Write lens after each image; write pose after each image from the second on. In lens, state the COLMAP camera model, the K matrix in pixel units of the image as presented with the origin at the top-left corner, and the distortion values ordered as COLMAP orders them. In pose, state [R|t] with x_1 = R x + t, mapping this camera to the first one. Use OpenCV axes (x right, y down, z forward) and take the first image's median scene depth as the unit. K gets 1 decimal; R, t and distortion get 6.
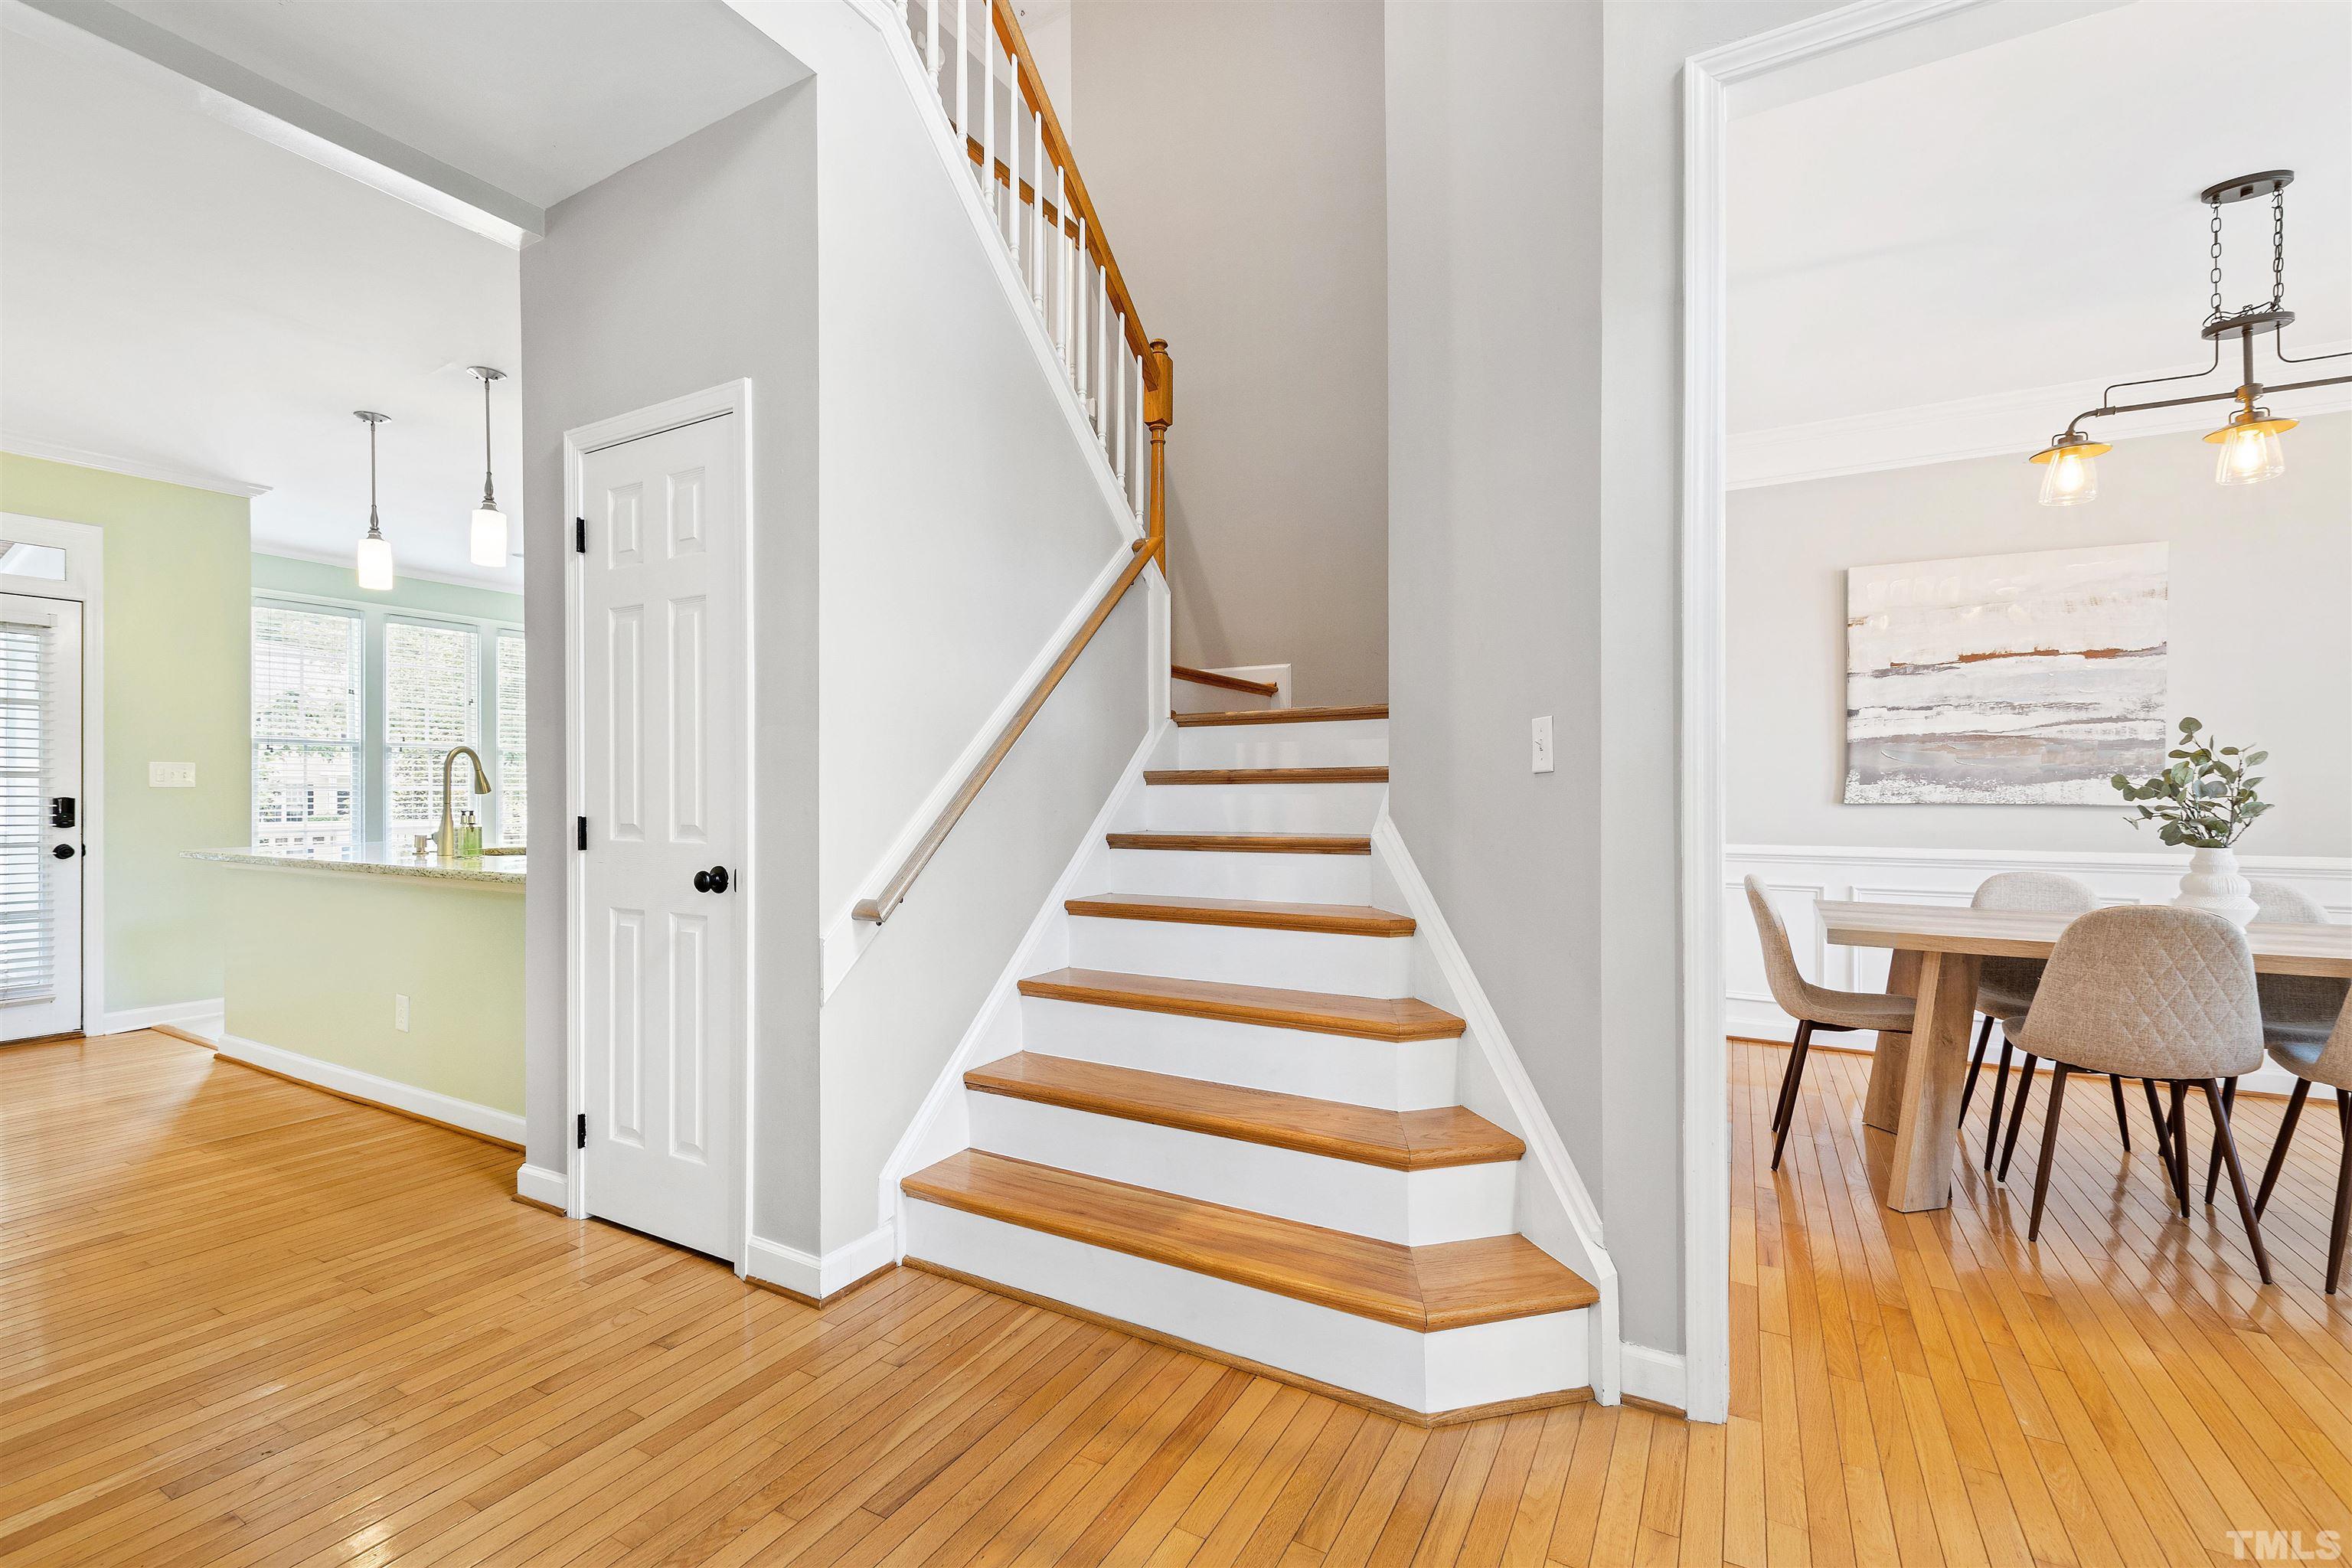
lens RADIAL K [[1041.6, 0, 1128.4], [0, 1041.6, 795.8], [0, 0, 1]] dist [0.004196, -0.001588]
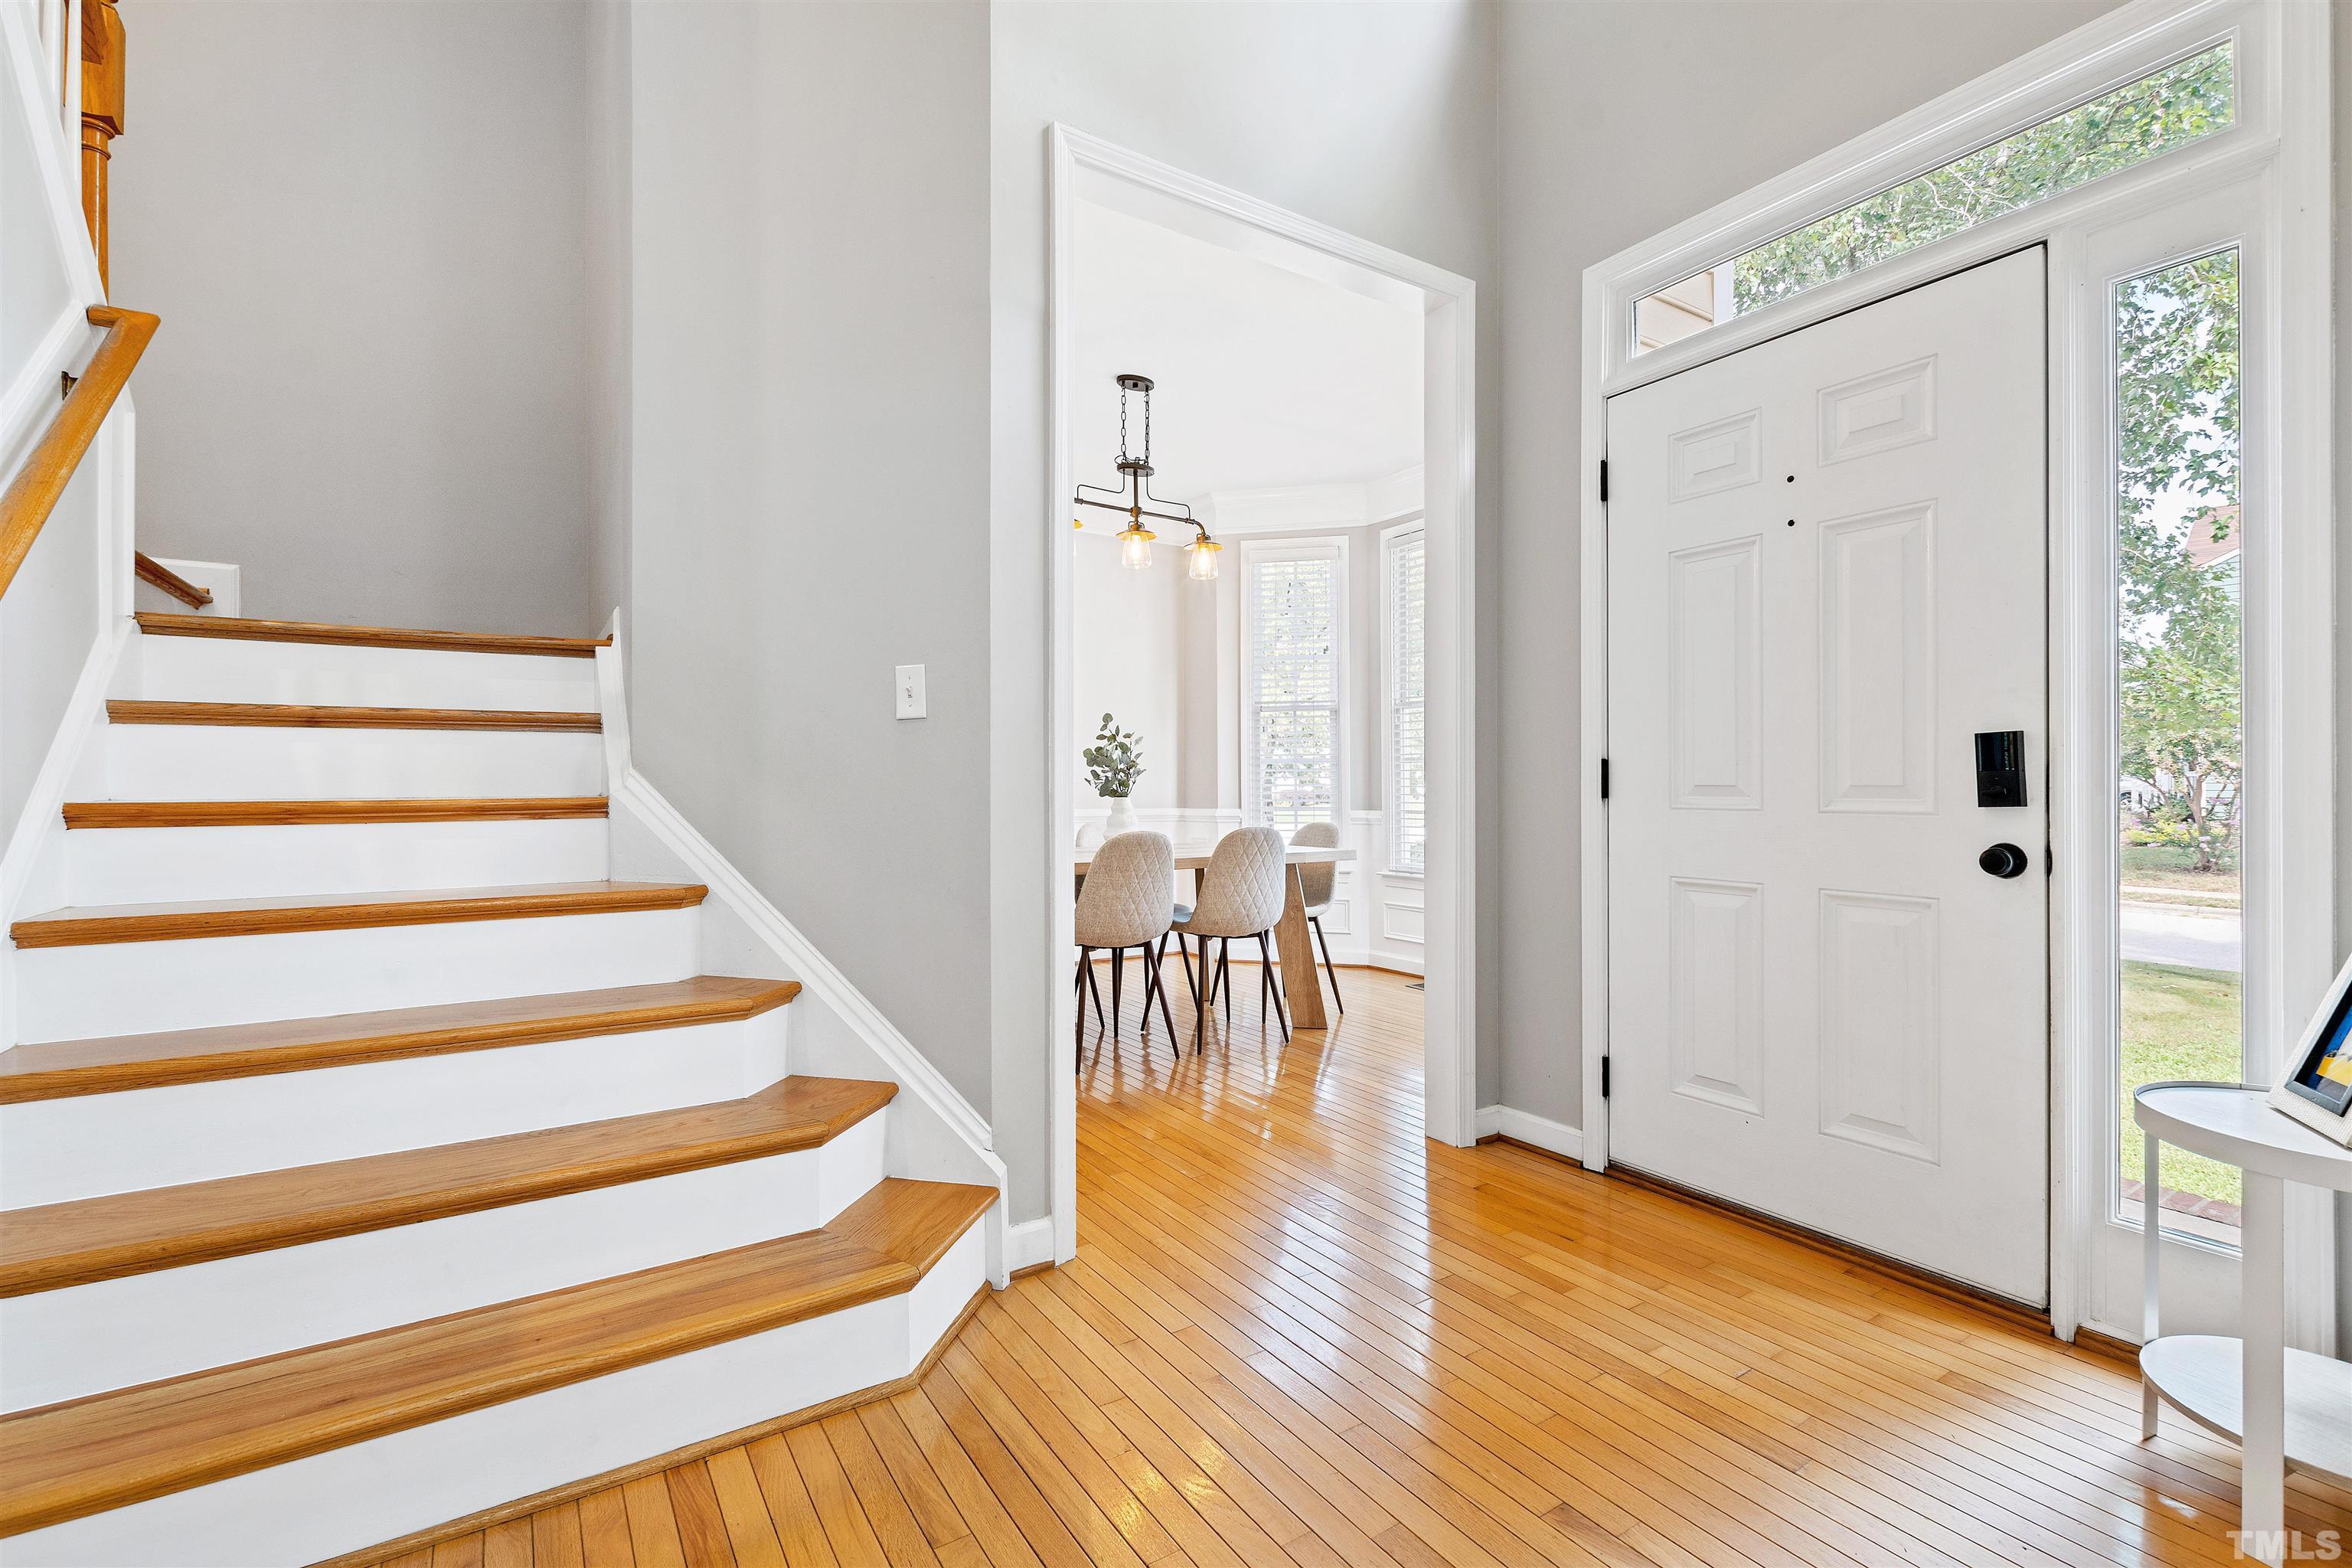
lens RADIAL K [[1041.6, 0, 1187.1], [0, 1041.6, 784.7], [0, 0, 1]] dist [0.004196, -0.001588]
pose [[0.427642, 0.001861, 0.903946, -0.368474], [0.005719, 0.999972, -0.004764, 0.043651], [-0.903930, 0.007207, 0.427619, 0.277013]]
